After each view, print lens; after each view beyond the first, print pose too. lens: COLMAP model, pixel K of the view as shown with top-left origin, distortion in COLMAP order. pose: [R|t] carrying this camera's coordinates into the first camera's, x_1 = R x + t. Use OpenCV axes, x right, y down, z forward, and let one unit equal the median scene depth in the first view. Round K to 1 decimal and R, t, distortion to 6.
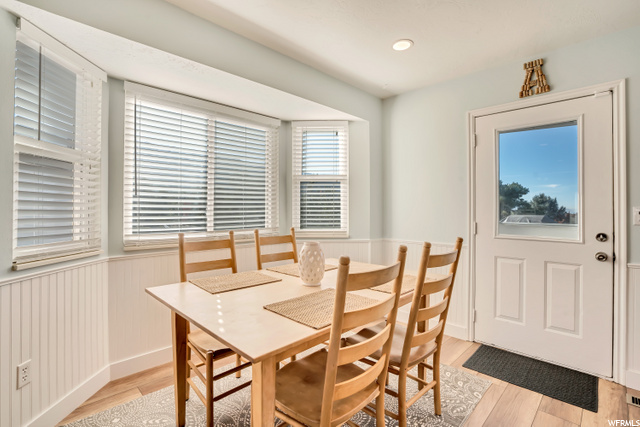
lens RADIAL K [[302.5, 0, 316.5], [0, 302.5, 206.0], [0, 0, 1]] dist [-0.052829, 0.019079]
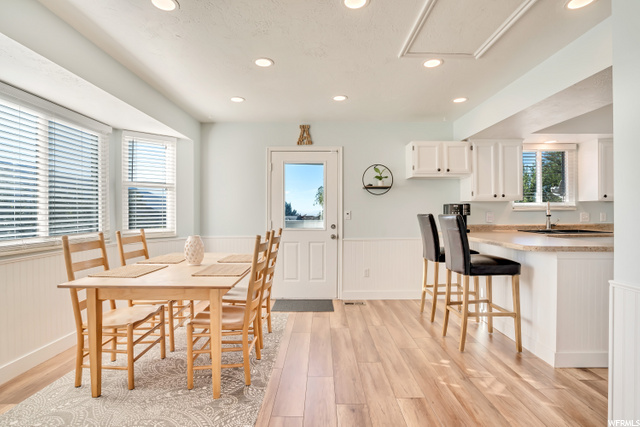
lens RADIAL K [[300.9, 0, 319.4], [0, 300.9, 210.9], [0, 0, 1]] dist [-0.056863, 0.023197]
pose [[0.710582, -0.000913, 0.703614, -0.427749], [-0.003057, 0.999986, 0.004385, -0.003598], [-0.703608, -0.005267, 0.710569, -0.302437]]
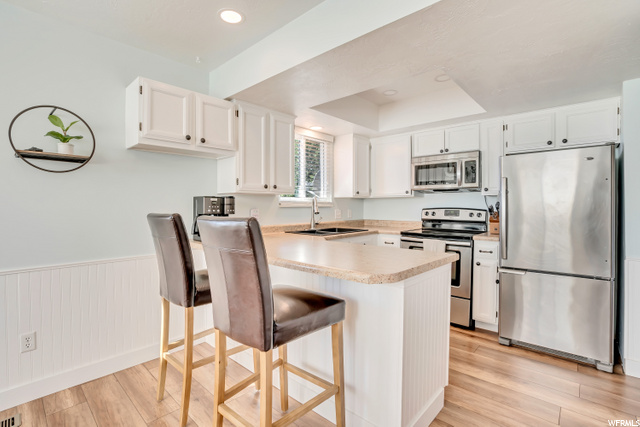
lens RADIAL K [[300.9, 0, 319.4], [0, 300.9, 210.9], [0, 0, 1]] dist [-0.056863, 0.023197]
pose [[-0.052095, -0.015705, 0.998519, 0.197802], [-0.011134, 0.999823, 0.015145, -0.006627], [-0.998580, -0.010328, -0.052260, 0.018760]]
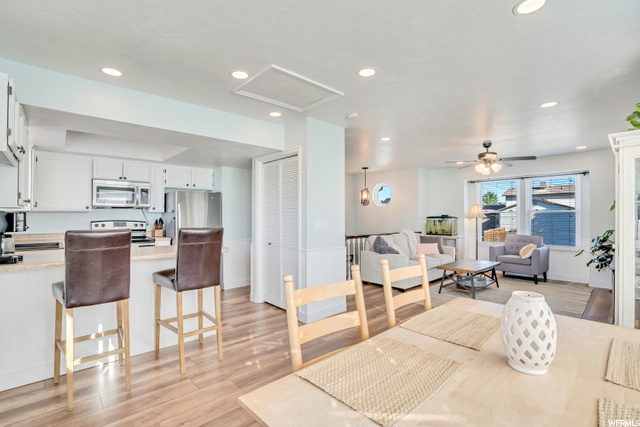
lens RADIAL K [[300.9, 0, 319.4], [0, 300.9, 210.9], [0, 0, 1]] dist [-0.056863, 0.023197]
pose [[-0.999529, -0.000846, 0.030665, 0.275900], [-0.001707, 0.999605, -0.028039, -0.017856], [-0.030629, -0.028078, -0.999136, 1.177067]]
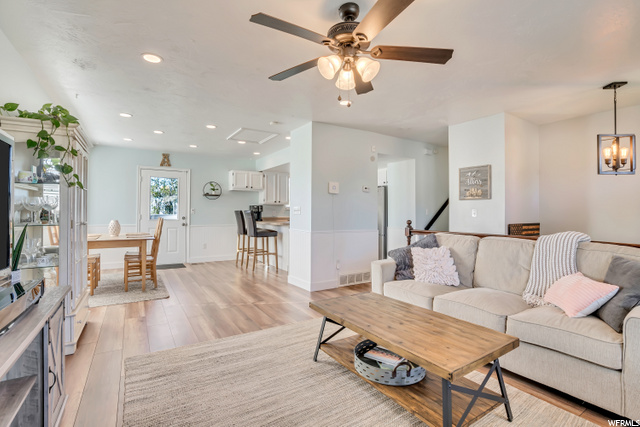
lens RADIAL K [[302.5, 0, 316.5], [0, 302.5, 206.0], [0, 0, 1]] dist [-0.052829, 0.019079]
pose [[0.226236, 0.020174, 0.973864, -1.607291], [-0.012932, 0.999760, -0.017706, 0.013795], [-0.973987, -0.008588, 0.226442, -0.972410]]
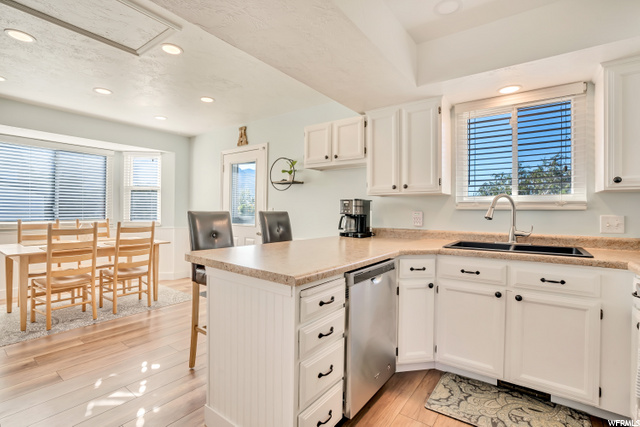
lens RADIAL K [[300.9, 0, 319.4], [0, 300.9, 210.9], [0, 0, 1]] dist [-0.056863, 0.023197]
pose [[0.986659, 0.005321, 0.162715, 0.921053], [-0.007404, 0.999898, 0.012197, -0.004975], [-0.162634, -0.013239, 0.986598, -0.892984]]
